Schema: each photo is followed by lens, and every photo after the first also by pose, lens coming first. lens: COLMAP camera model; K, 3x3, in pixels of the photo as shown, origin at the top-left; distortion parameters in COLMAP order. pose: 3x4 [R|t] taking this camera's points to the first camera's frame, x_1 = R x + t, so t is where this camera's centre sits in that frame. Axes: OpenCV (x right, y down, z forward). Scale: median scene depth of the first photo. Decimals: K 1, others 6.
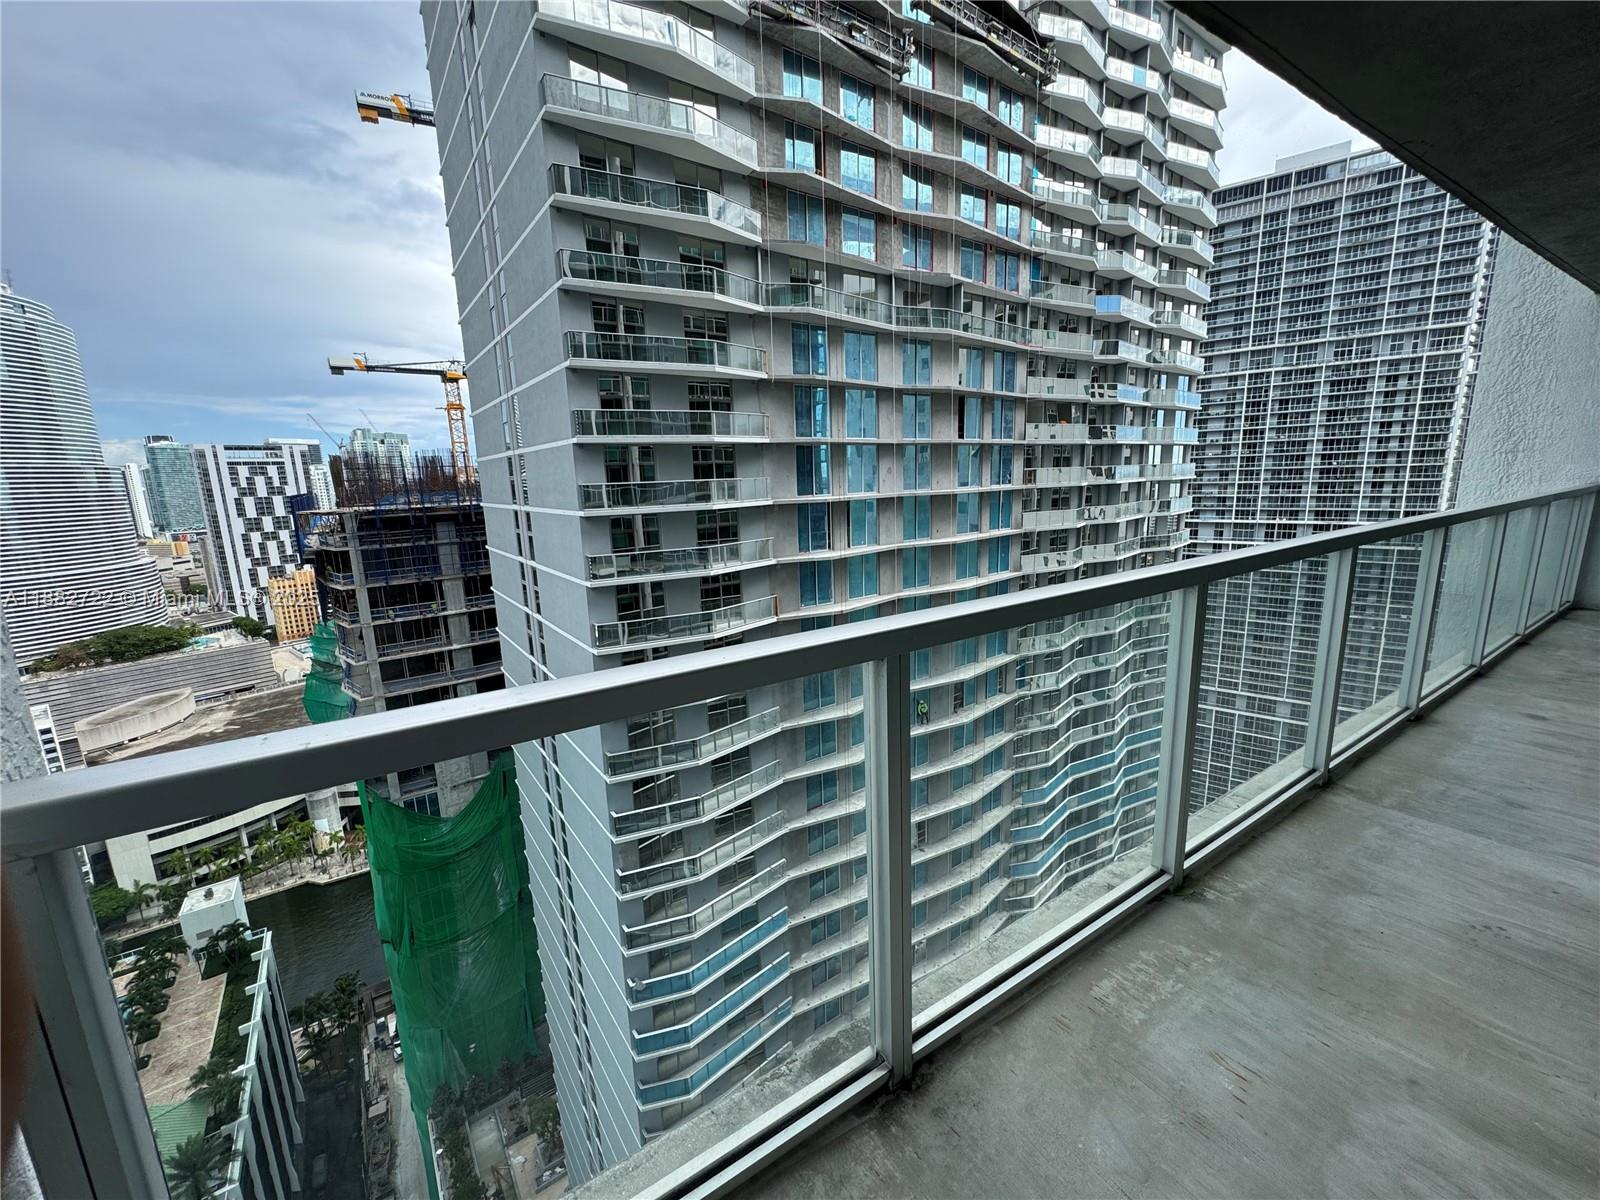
lens RADIAL K [[638.9, 0, 799.3], [0, 638.9, 600.2], [0, 0, 1]] dist [-0.003158, -0.000219]
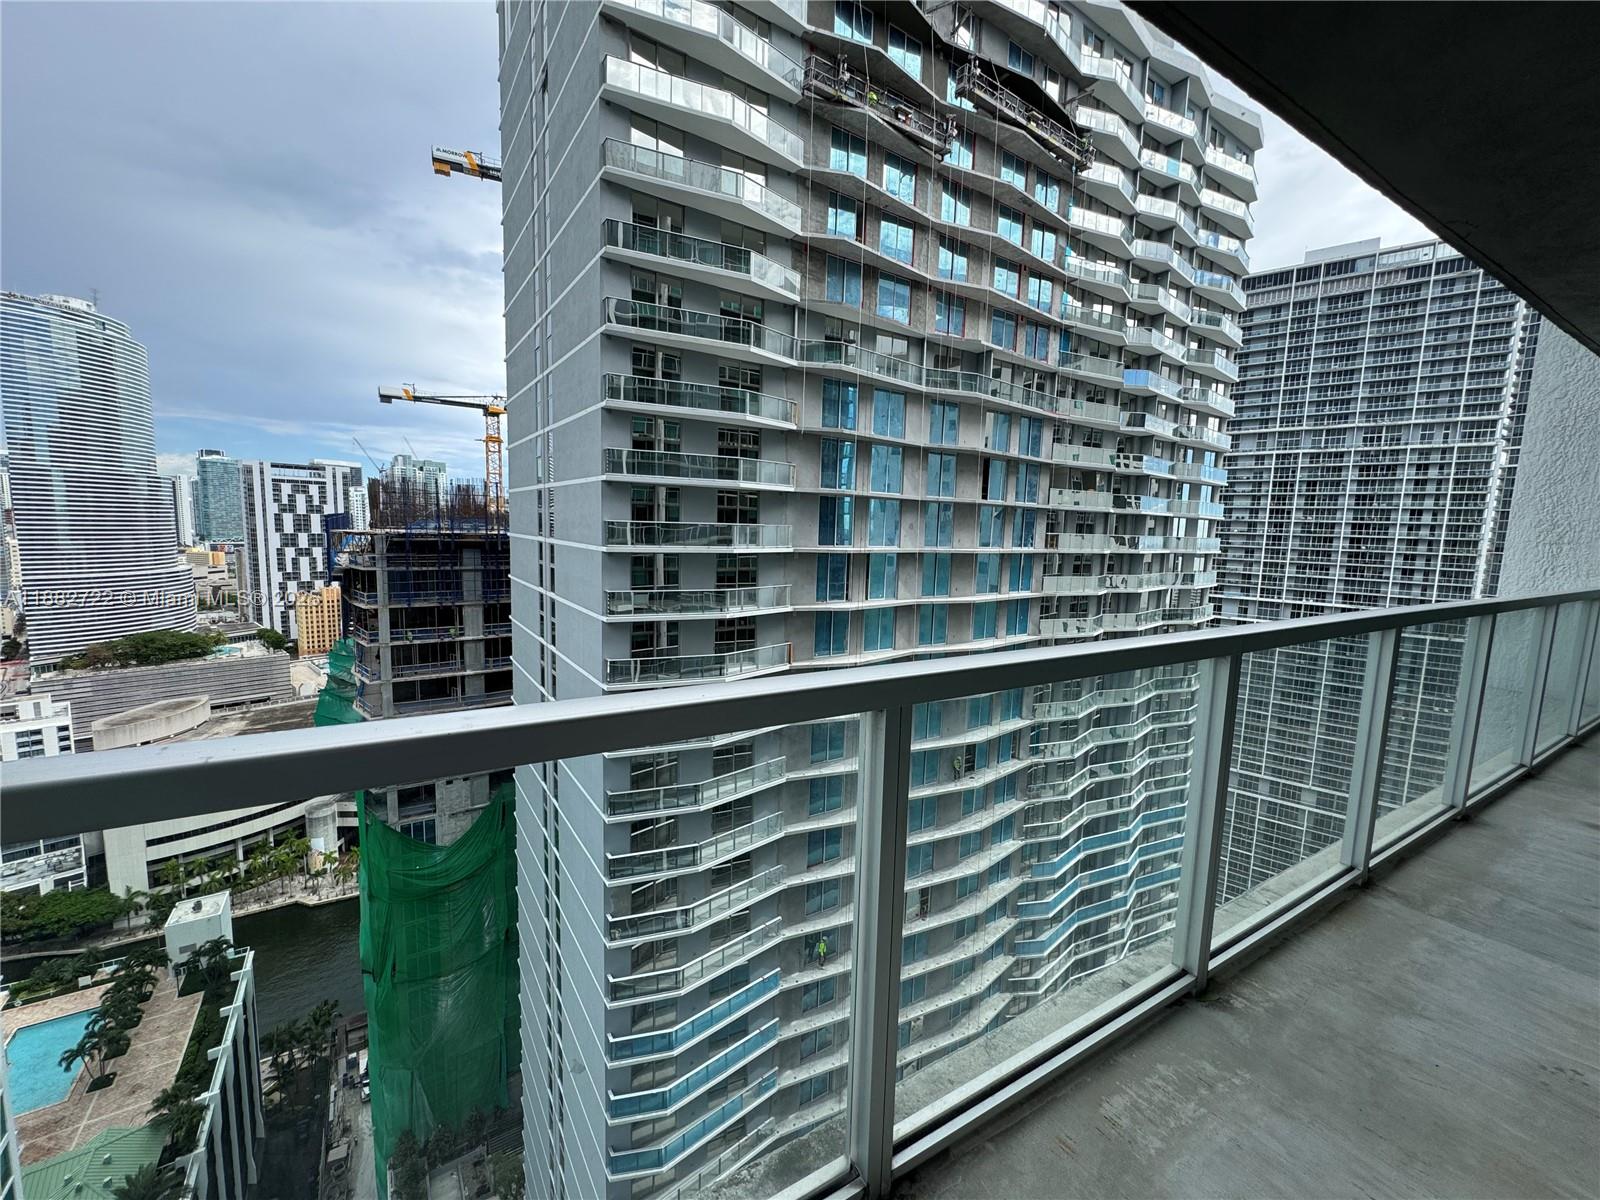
lens RADIAL K [[638.9, 0, 799.4], [0, 638.9, 600.4], [0, 0, 1]] dist [-0.003158, -0.000219]
pose [[0.997457, 0.065539, -0.028006, 0.000681], [-0.067482, 0.994878, -0.075258, 0.000291], [0.022930, 0.076956, 0.996771, 0.001910]]
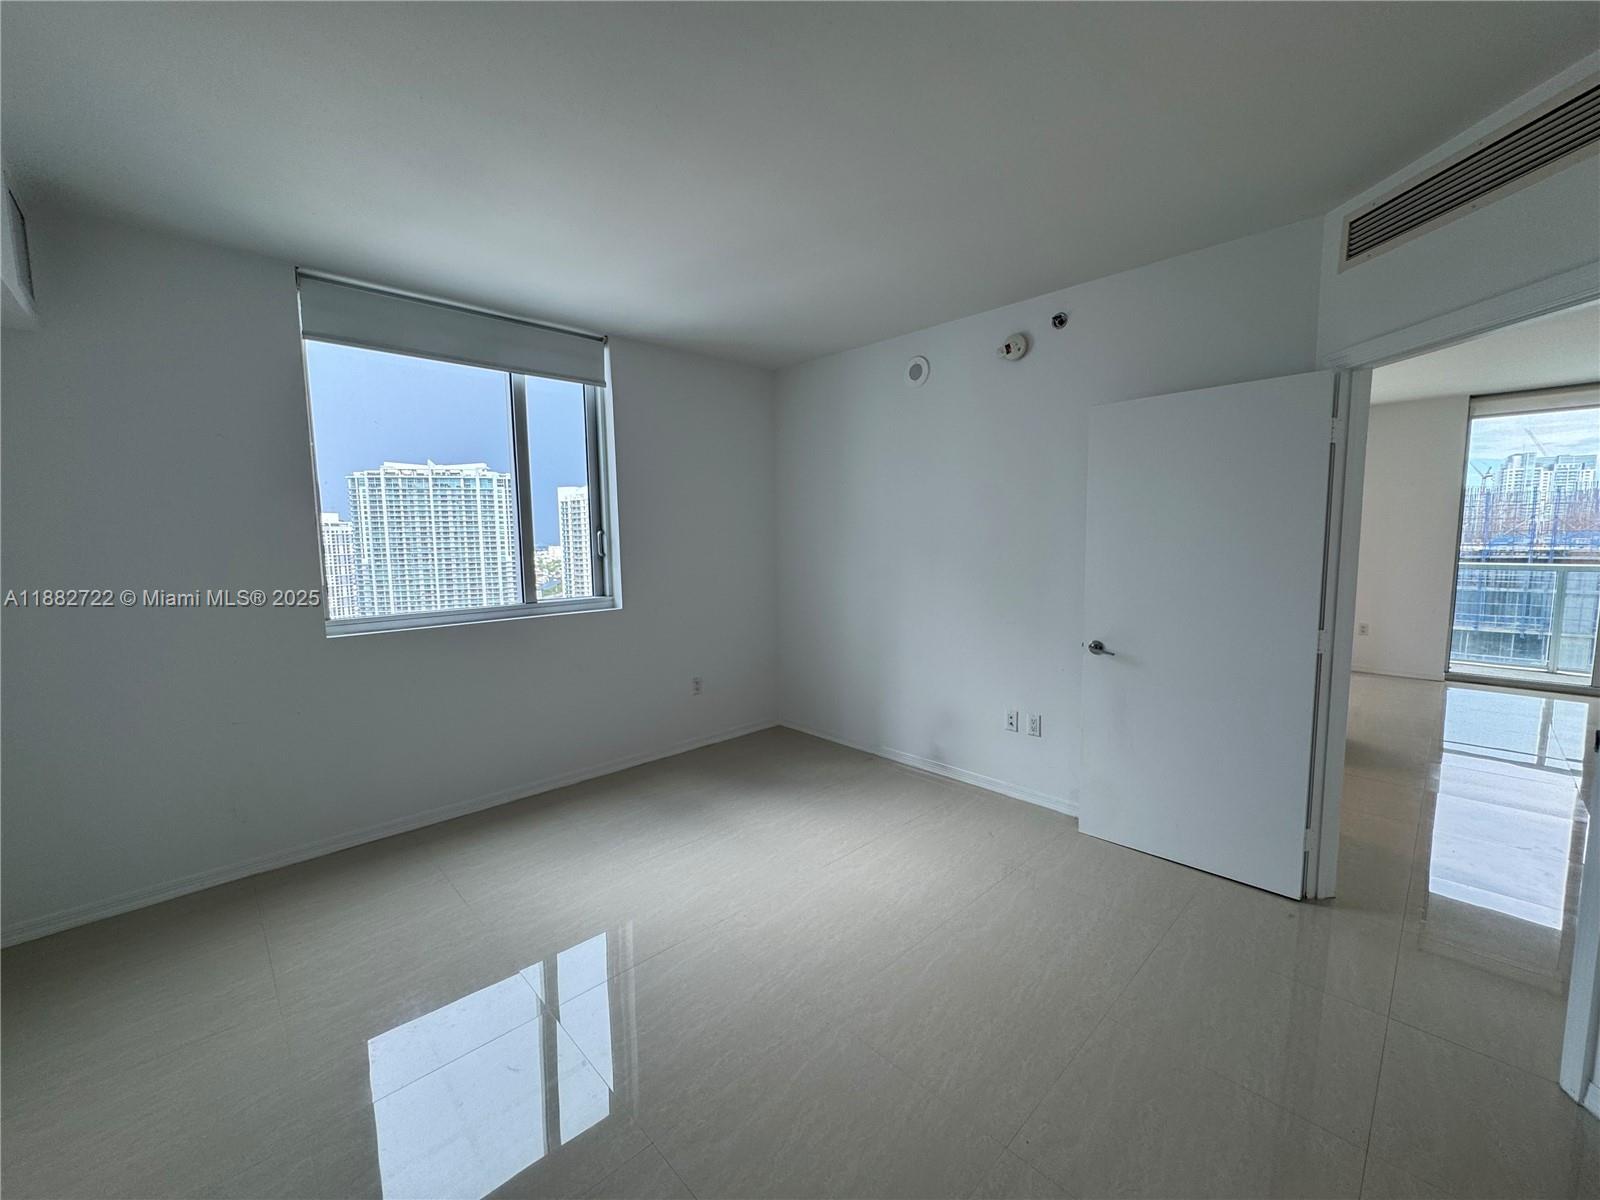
lens RADIAL K [[638.9, 0, 794.1], [0, 638.9, 611.5], [0, 0, 1]] dist [-0.003158, -0.000219]
pose [[0.141127, 0.147646, -0.978920, 0.129481], [-0.183186, 0.975635, 0.120741, 0.020801], [0.972896, 0.162285, 0.164735, -0.138120]]
